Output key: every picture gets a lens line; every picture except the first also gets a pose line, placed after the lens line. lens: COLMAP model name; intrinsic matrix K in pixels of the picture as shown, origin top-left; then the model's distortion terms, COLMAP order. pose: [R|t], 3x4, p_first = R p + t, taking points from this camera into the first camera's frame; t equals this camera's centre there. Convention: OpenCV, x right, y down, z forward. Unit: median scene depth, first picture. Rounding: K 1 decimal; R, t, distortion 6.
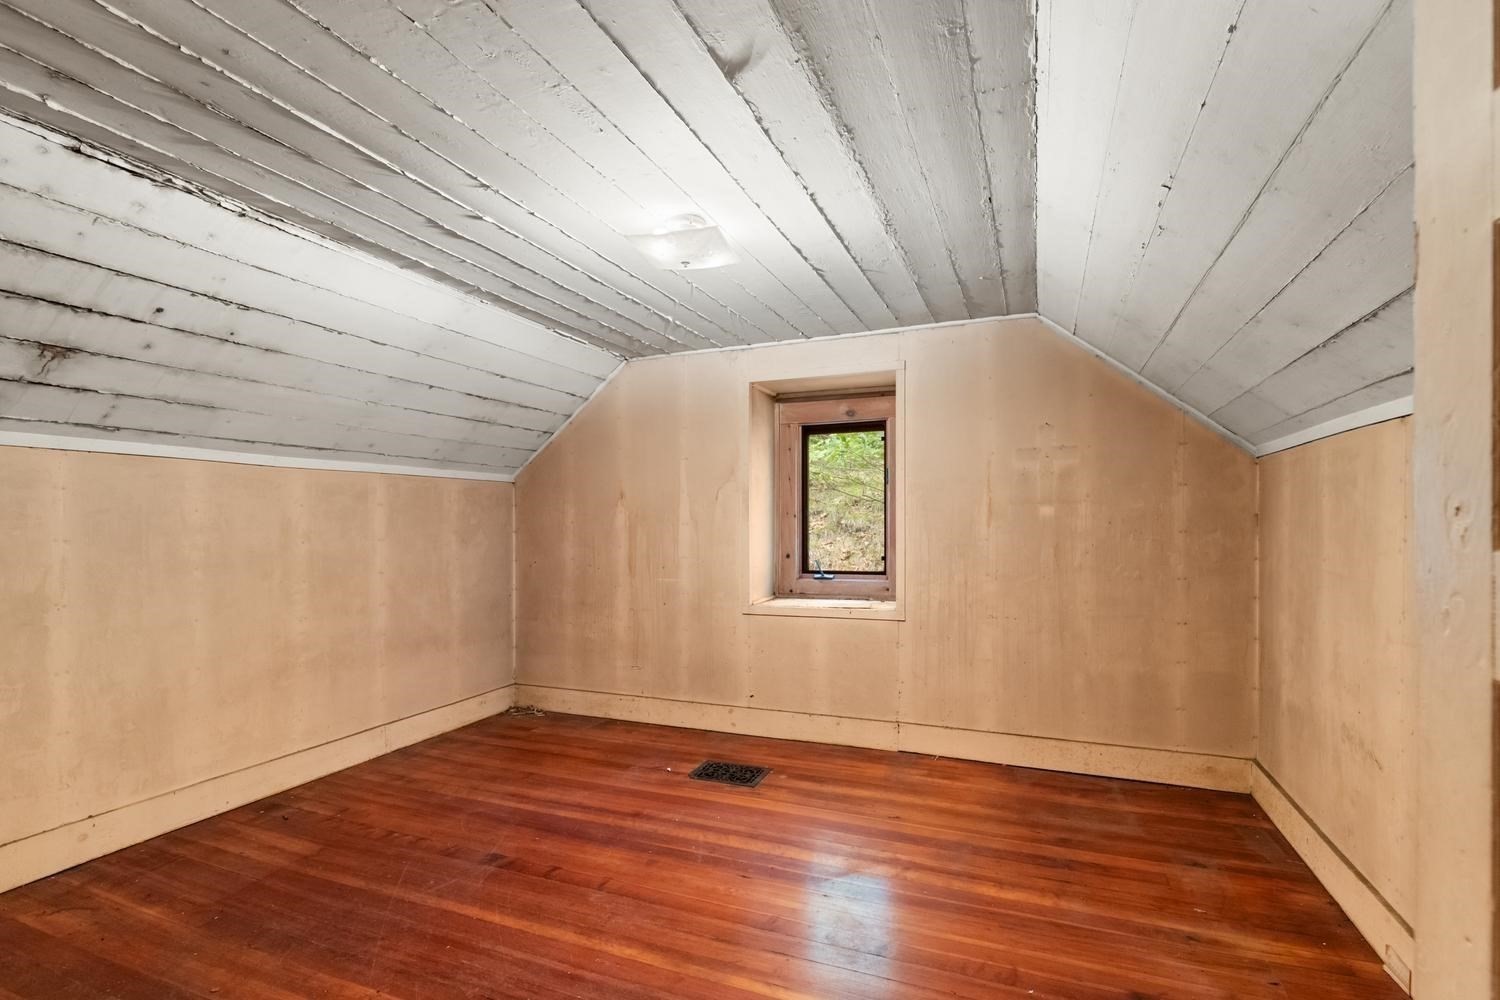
lens RADIAL K [[690.6, 0, 755.6], [0, 690.6, 532.5], [0, 0, 1]] dist [0.007734, -0.002465]
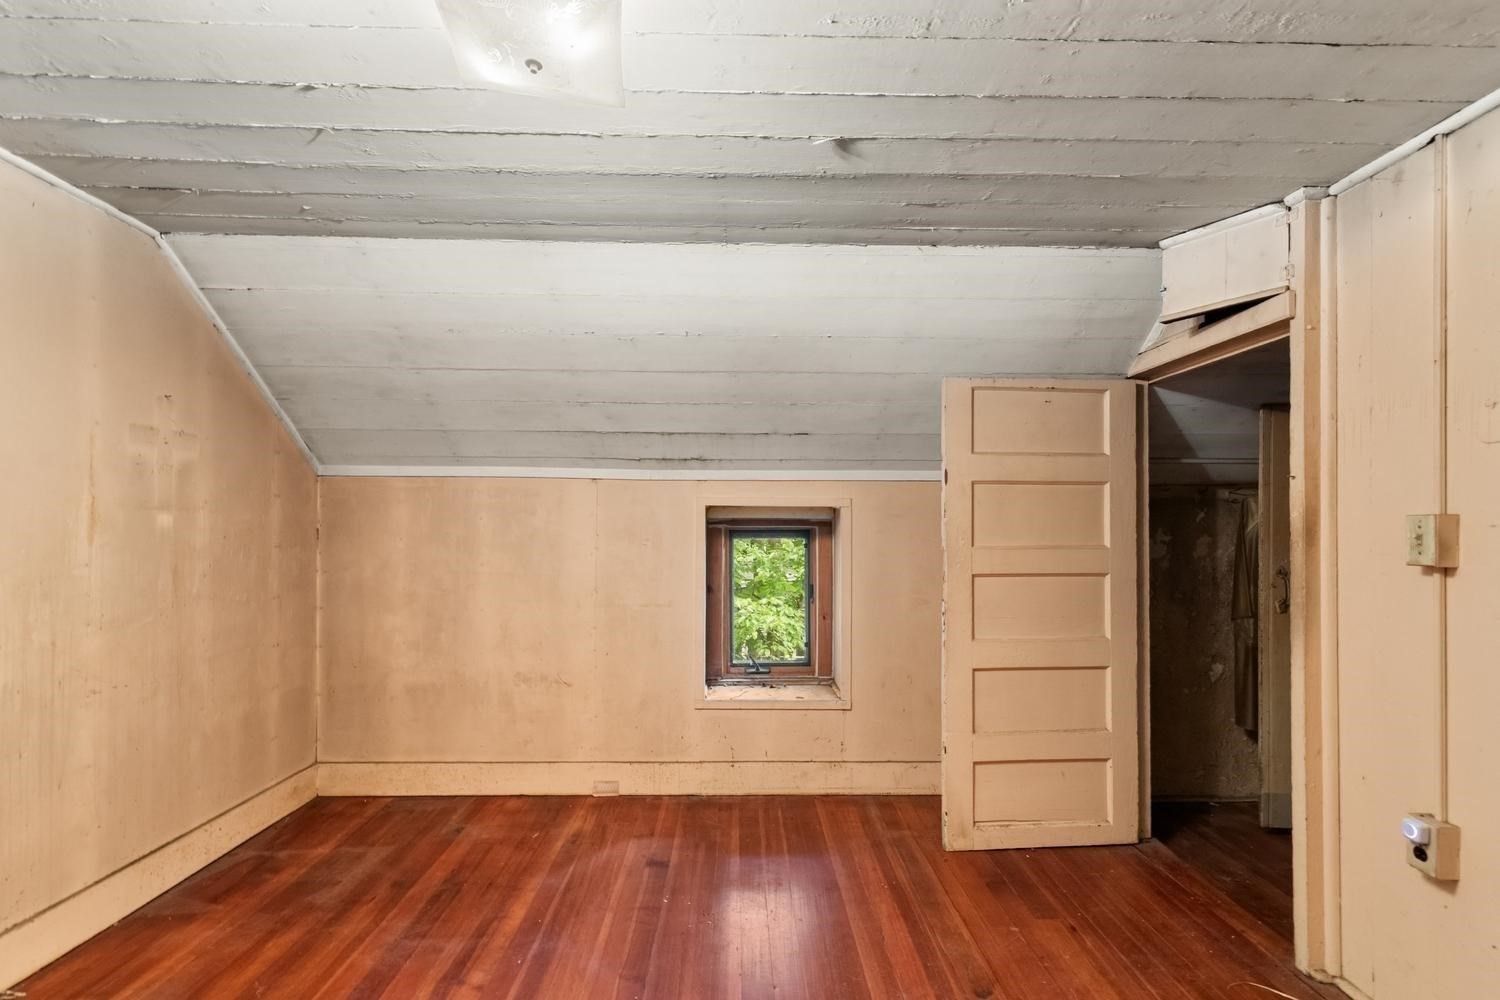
lens RADIAL K [[690.6, 0, 754.4], [0, 690.6, 528.4], [0, 0, 1]] dist [0.007734, -0.002465]
pose [[-0.412552, 0.010238, 0.910877, -0.498343], [0.006562, 0.999944, -0.008267, -0.014051], [-0.910911, 0.002567, -0.412596, 0.798023]]
